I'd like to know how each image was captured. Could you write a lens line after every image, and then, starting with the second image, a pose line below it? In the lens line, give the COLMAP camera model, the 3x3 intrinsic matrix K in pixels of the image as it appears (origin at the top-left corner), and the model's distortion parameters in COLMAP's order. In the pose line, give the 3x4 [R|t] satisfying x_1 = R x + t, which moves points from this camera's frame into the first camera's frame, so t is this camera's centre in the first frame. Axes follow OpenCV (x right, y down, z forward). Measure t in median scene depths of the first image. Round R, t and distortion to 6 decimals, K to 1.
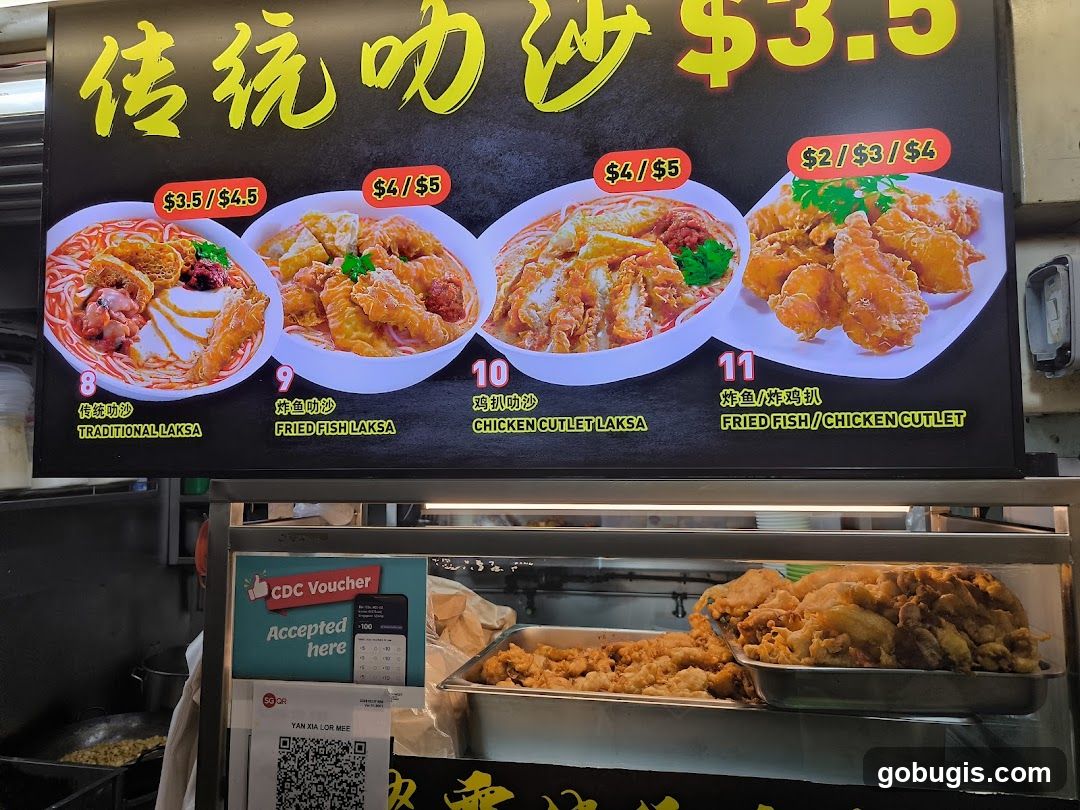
lens RADIAL K [[733.0, 0, 540.0], [0, 733.0, 405.0], [0, 0, 1]] dist [0.021499, -0.005605]
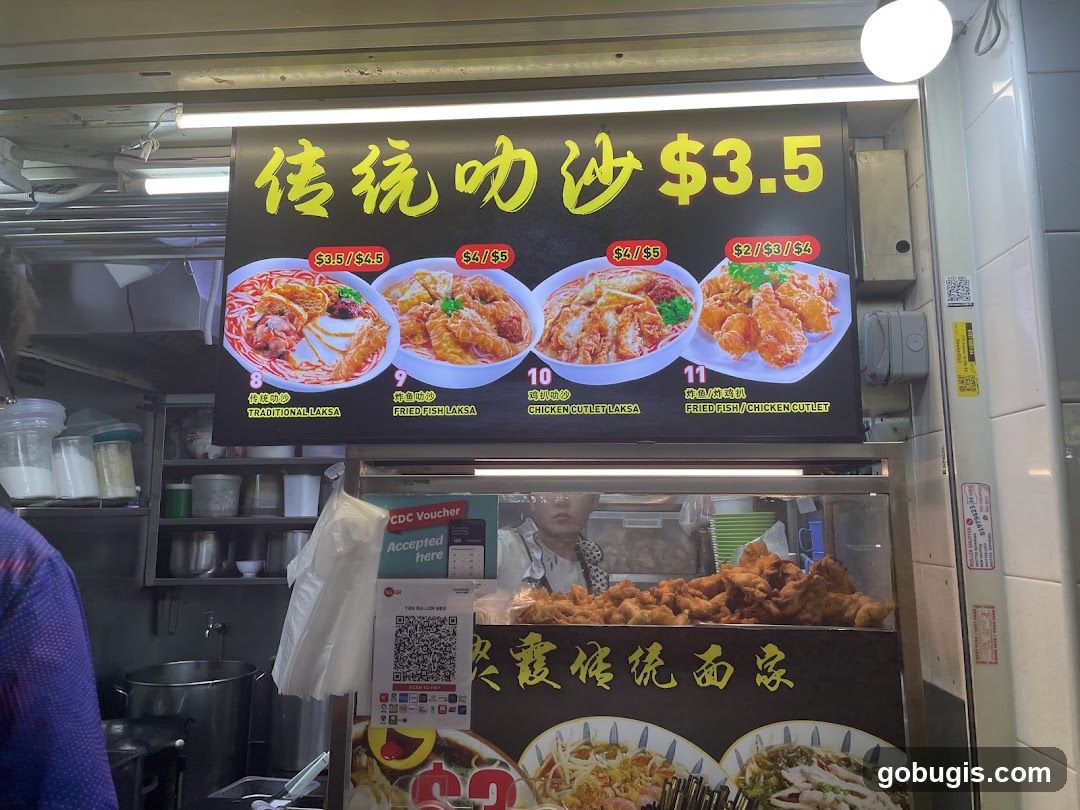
lens RADIAL K [[816.8, 0, 538.4], [0, 816.8, 389.8], [0, 0, 1]] dist [0.128646, -0.258591]
pose [[0.995973, 0.022309, 0.086829, -0.216873], [-0.014320, 0.995696, -0.091566, 0.141529], [-0.088498, 0.089954, 0.992006, -0.710652]]
